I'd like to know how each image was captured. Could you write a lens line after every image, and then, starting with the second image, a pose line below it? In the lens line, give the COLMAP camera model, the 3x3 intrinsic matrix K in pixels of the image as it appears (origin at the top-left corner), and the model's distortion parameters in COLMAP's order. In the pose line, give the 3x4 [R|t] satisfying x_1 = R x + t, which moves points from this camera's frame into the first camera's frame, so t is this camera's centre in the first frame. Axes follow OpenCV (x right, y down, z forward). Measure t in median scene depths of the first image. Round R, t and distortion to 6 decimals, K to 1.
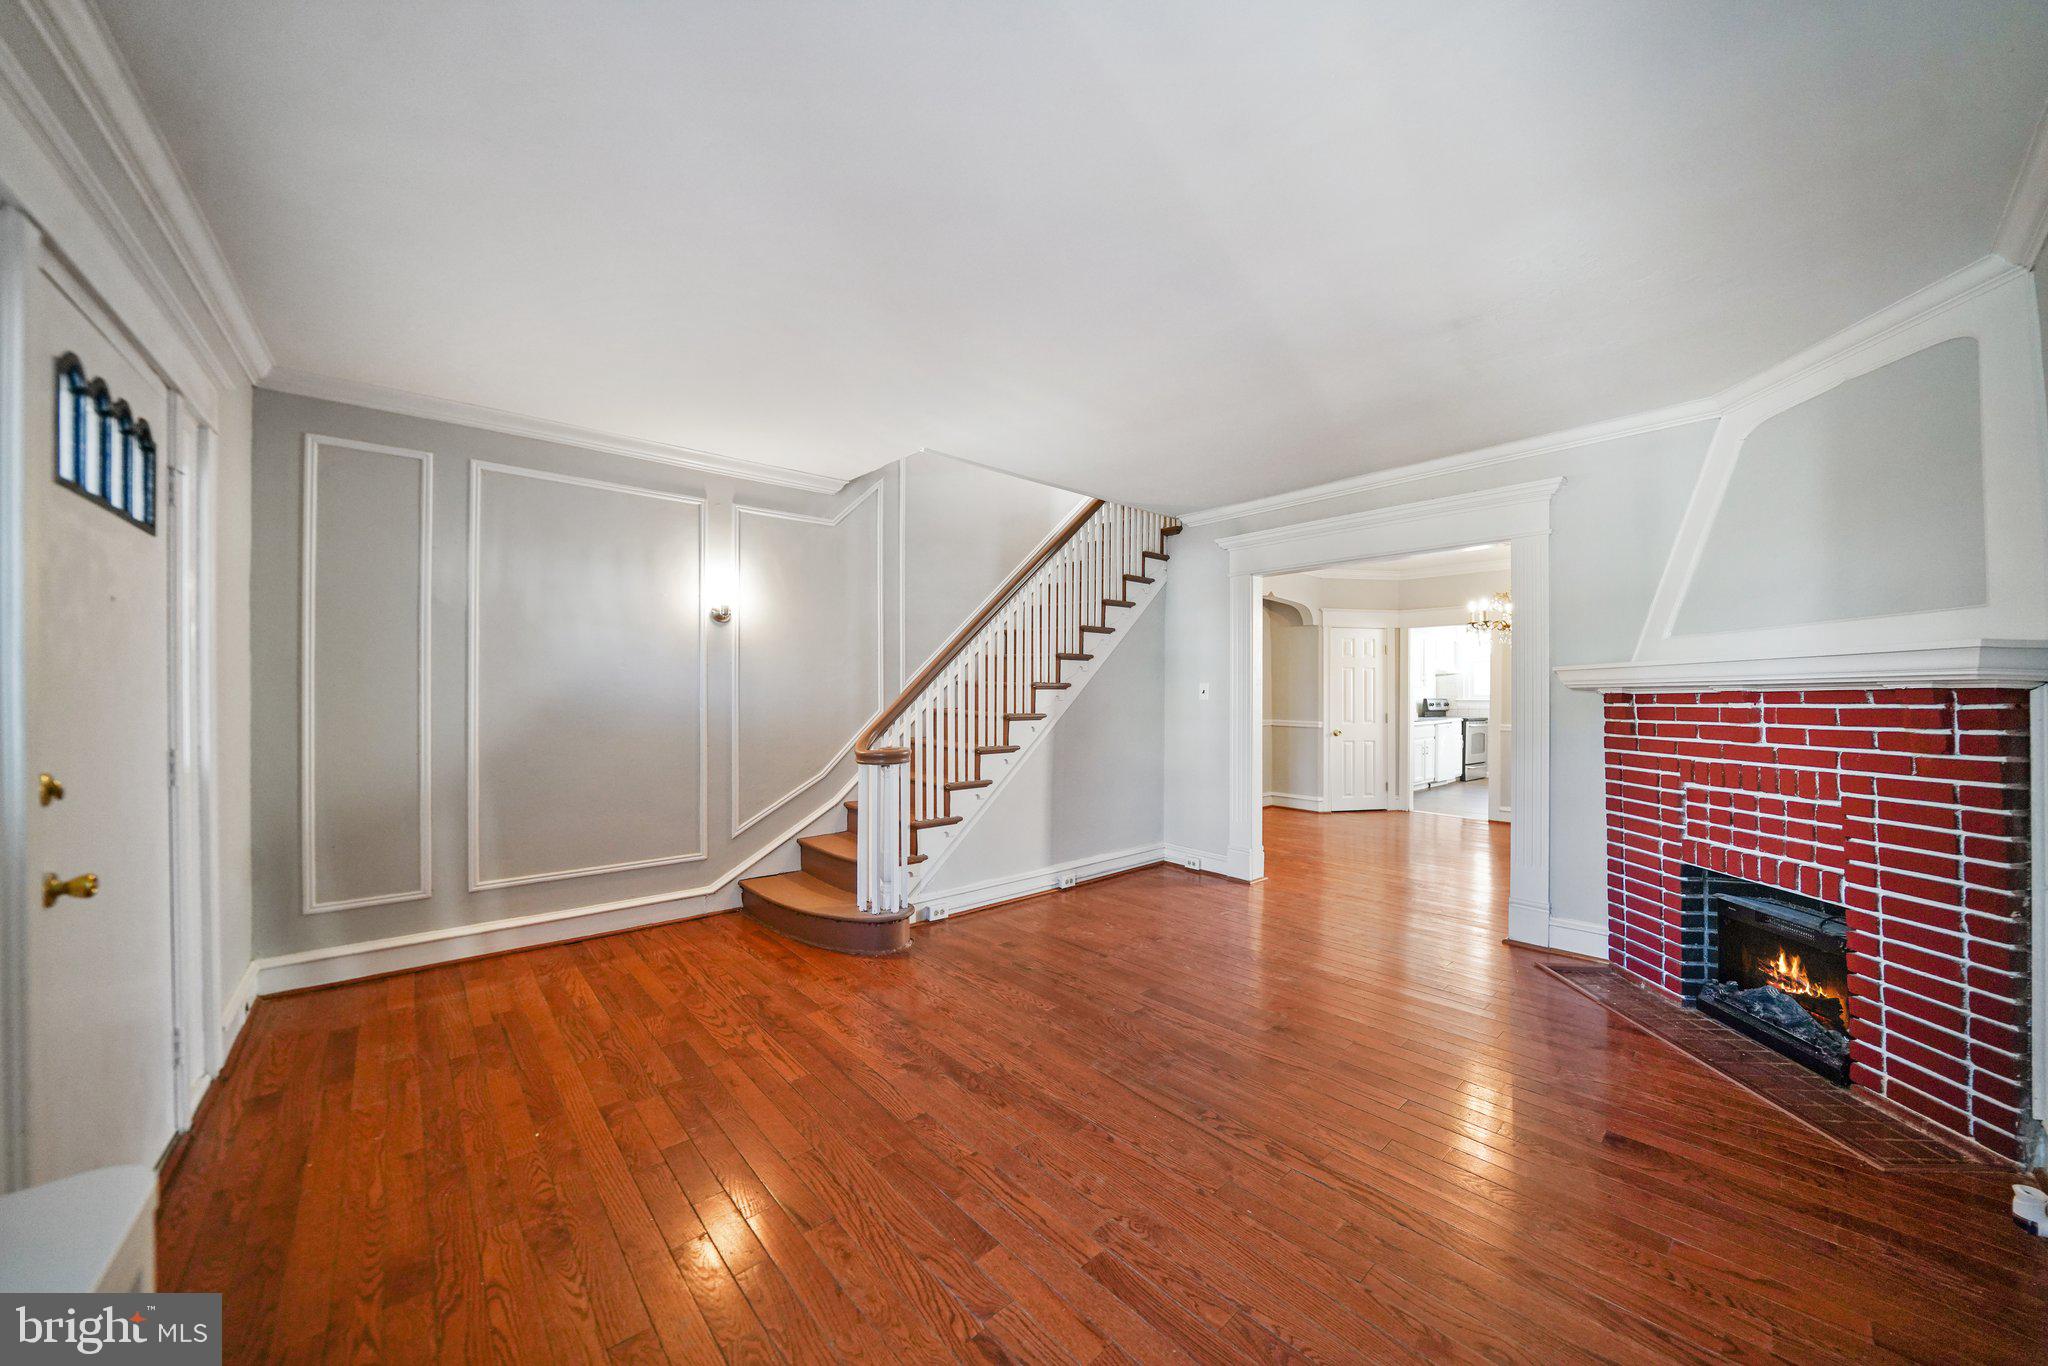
lens RADIAL K [[713.3, 0, 1031.8], [0, 713.3, 699.0], [0, 0, 1]] dist [-0.026942, 0.003436]
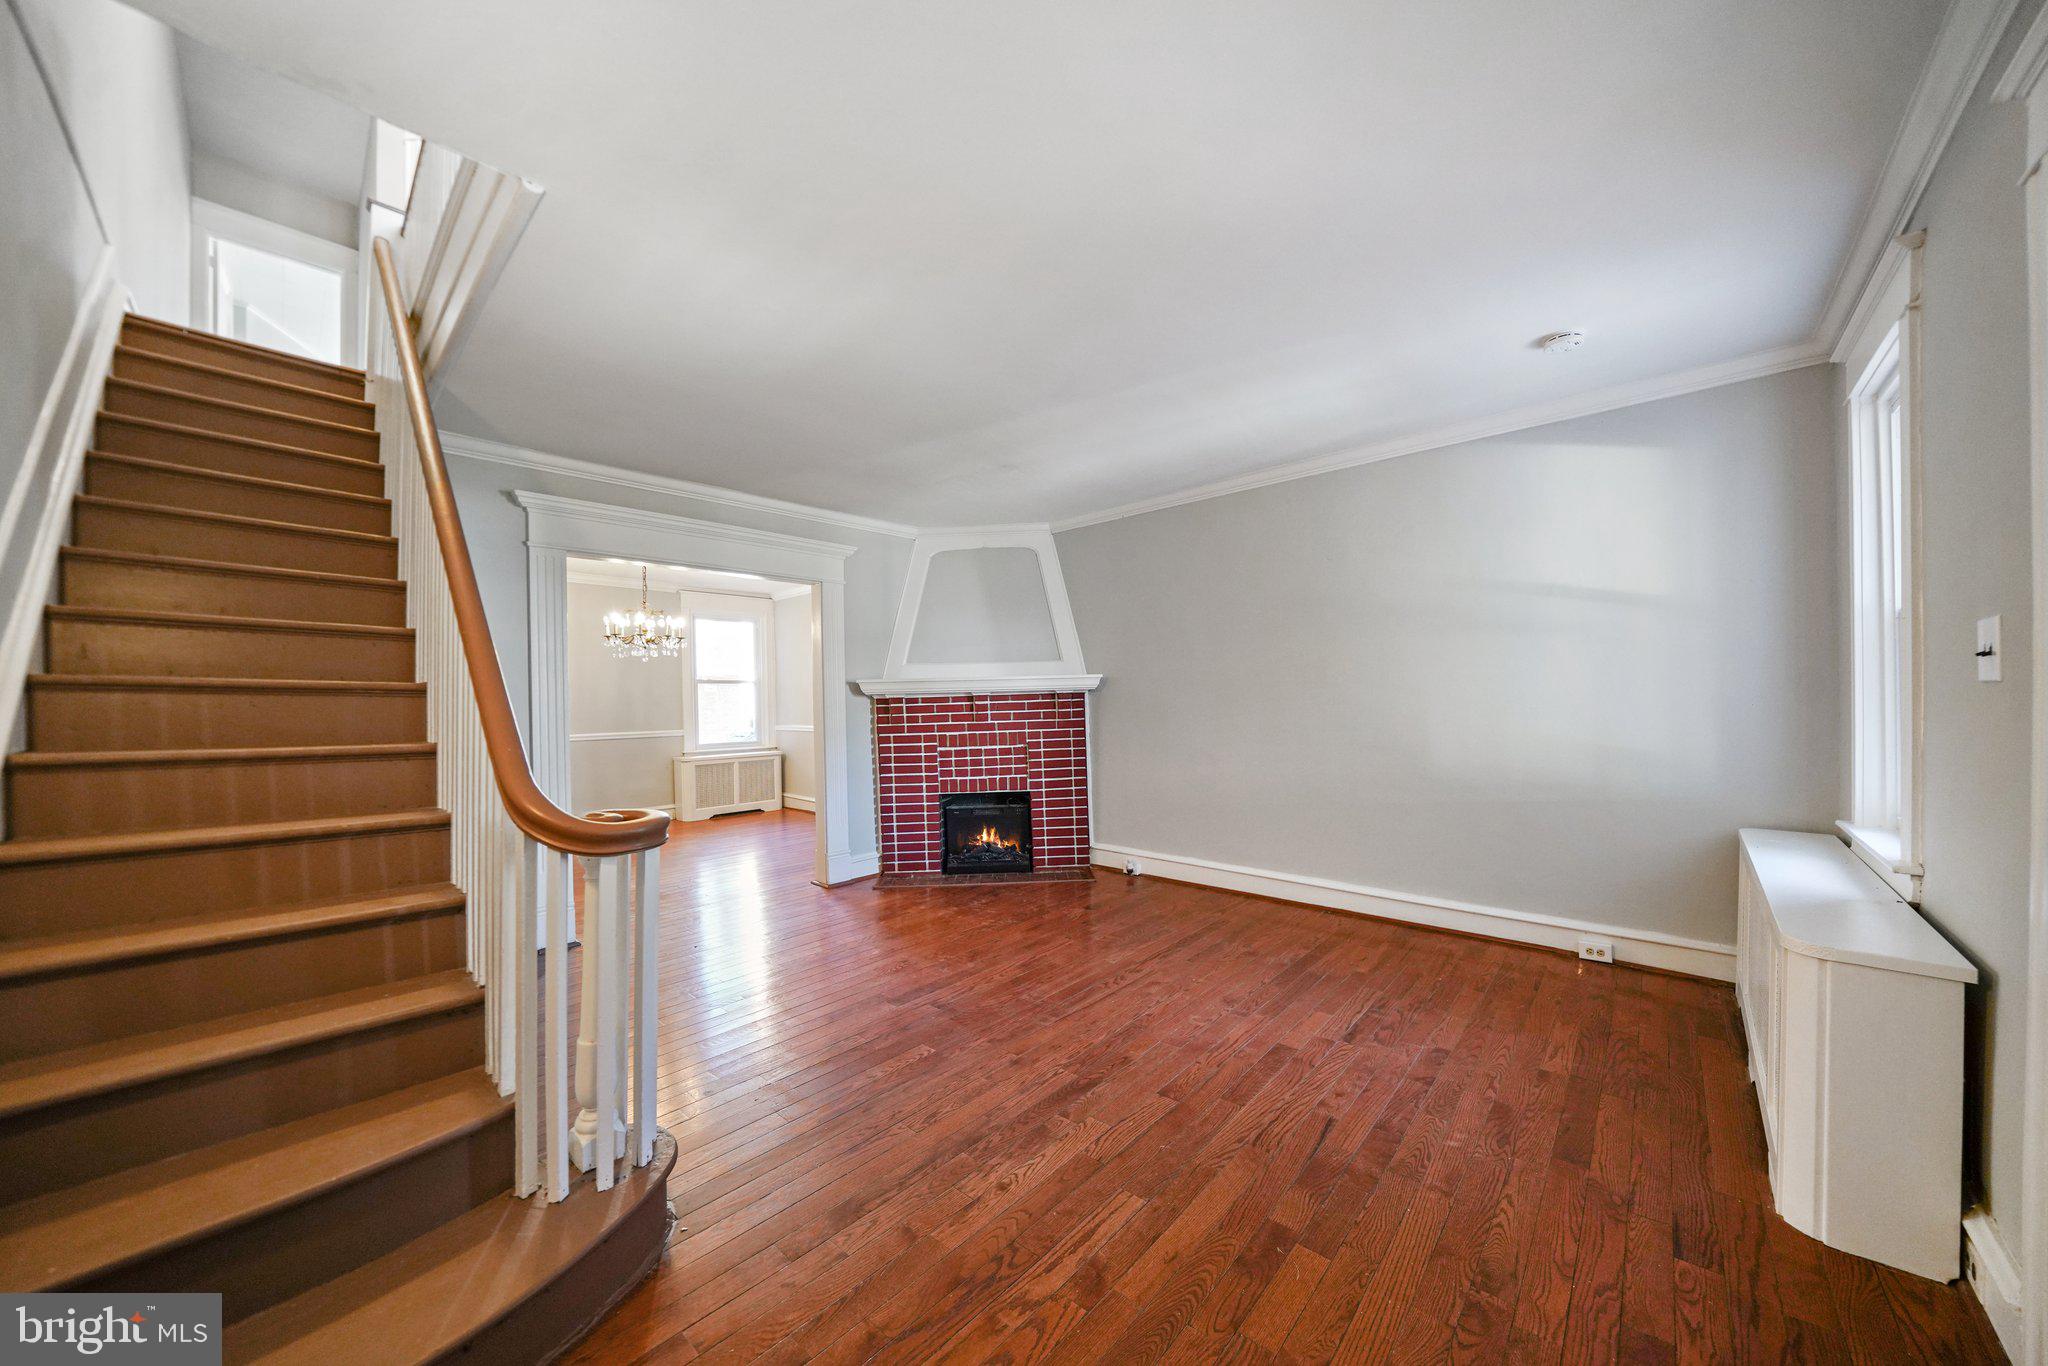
lens RADIAL K [[713.3, 0, 1031.8], [0, 713.3, 699.0], [0, 0, 1]] dist [-0.026942, 0.003436]
pose [[-0.108647, -0.002002, 0.994078, -1.010687], [0.023840, 0.999705, 0.004619, -0.006753], [-0.993795, 0.024201, -0.108567, 1.110090]]
